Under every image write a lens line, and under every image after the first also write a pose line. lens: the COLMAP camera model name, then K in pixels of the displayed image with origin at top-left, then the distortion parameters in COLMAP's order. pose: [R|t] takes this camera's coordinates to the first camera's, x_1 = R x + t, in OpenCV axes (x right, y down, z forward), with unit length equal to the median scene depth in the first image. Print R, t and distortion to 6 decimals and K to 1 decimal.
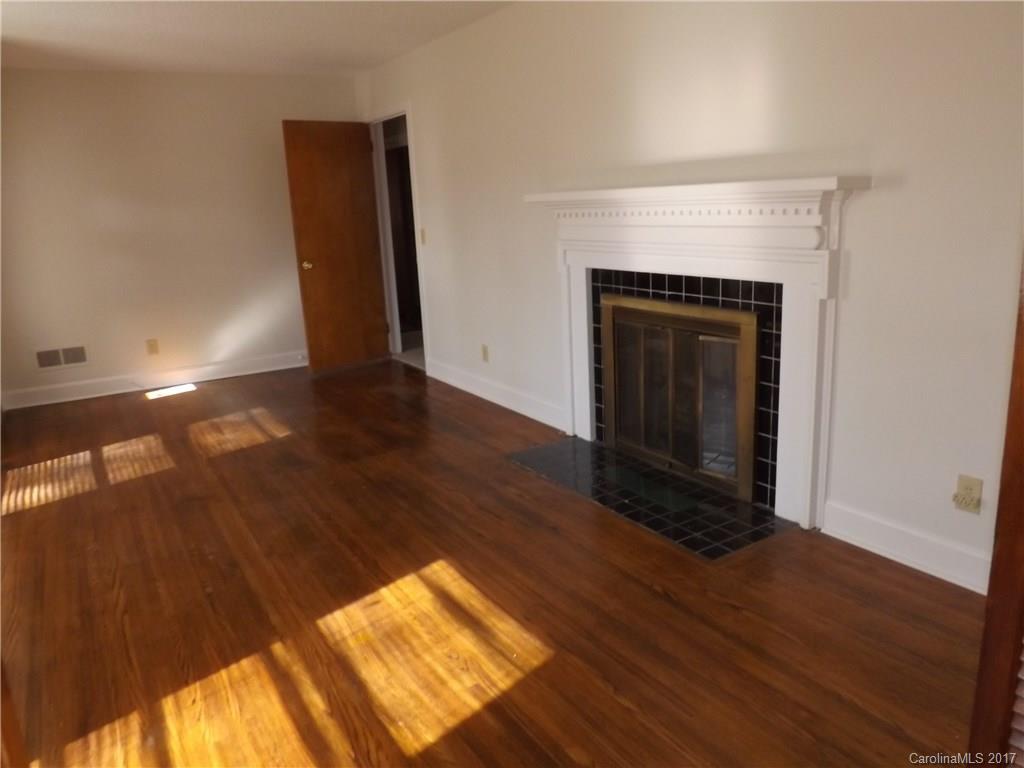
lens RADIAL K [[749.0, 0, 517.9], [0, 749.0, 386.9], [0, 0, 1]] dist [-0.052233, 0.015429]
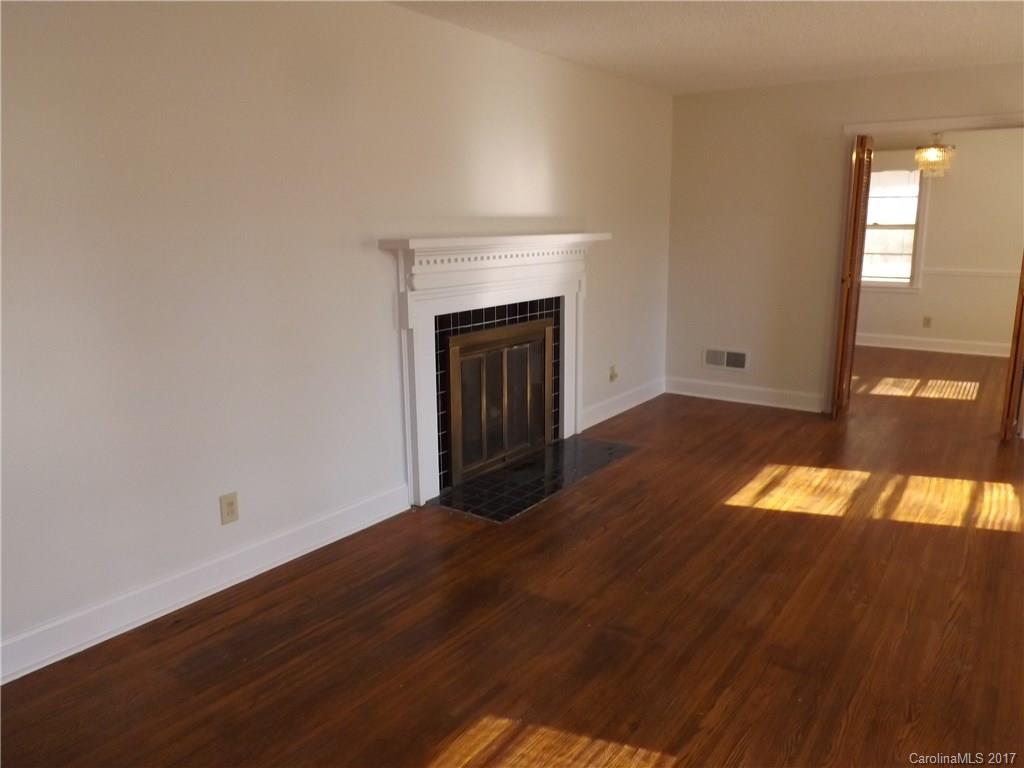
lens RADIAL K [[749.0, 0, 512.4], [0, 749.0, 387.0], [0, 0, 1]] dist [-0.052233, 0.015429]
pose [[-0.393397, -0.139688, 0.908695, -1.054493], [0.252161, 0.934092, 0.252759, -0.368037], [-0.884112, 0.328572, -0.332245, 1.590587]]
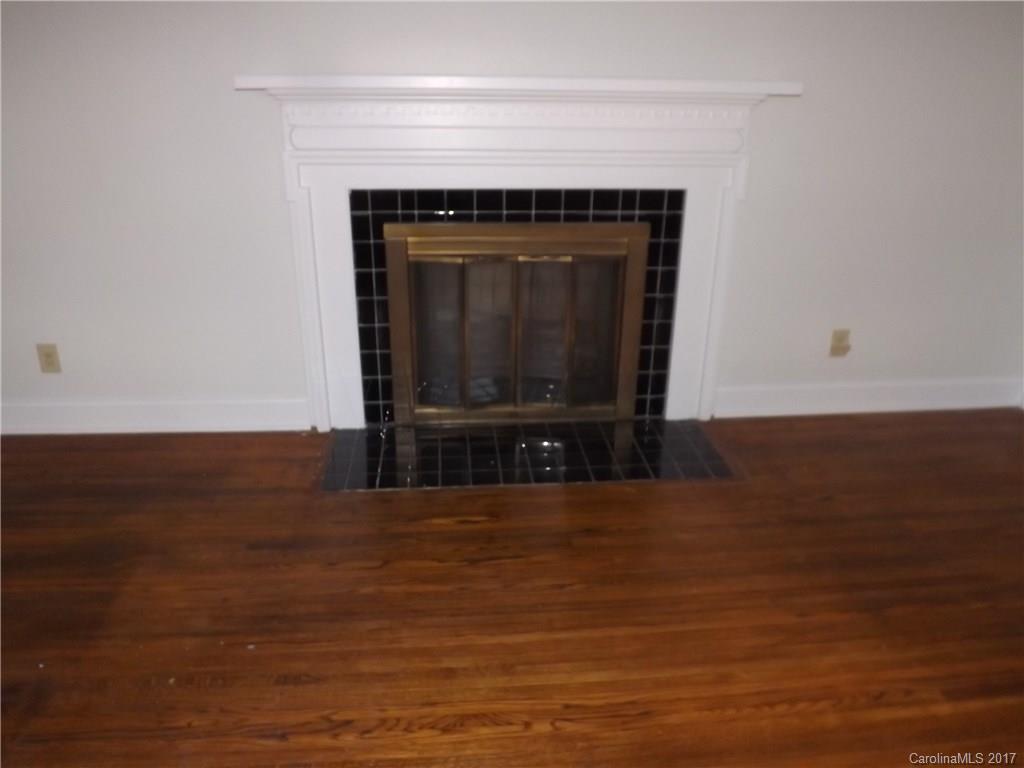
lens RADIAL K [[749.0, 0, 511.6], [0, 749.0, 386.0], [0, 0, 1]] dist [-0.052233, 0.015429]
pose [[0.438237, -0.291007, 0.850449, -0.605489], [0.180351, 0.955369, 0.233974, -0.150743], [-0.880580, 0.050844, 0.471161, 0.696617]]
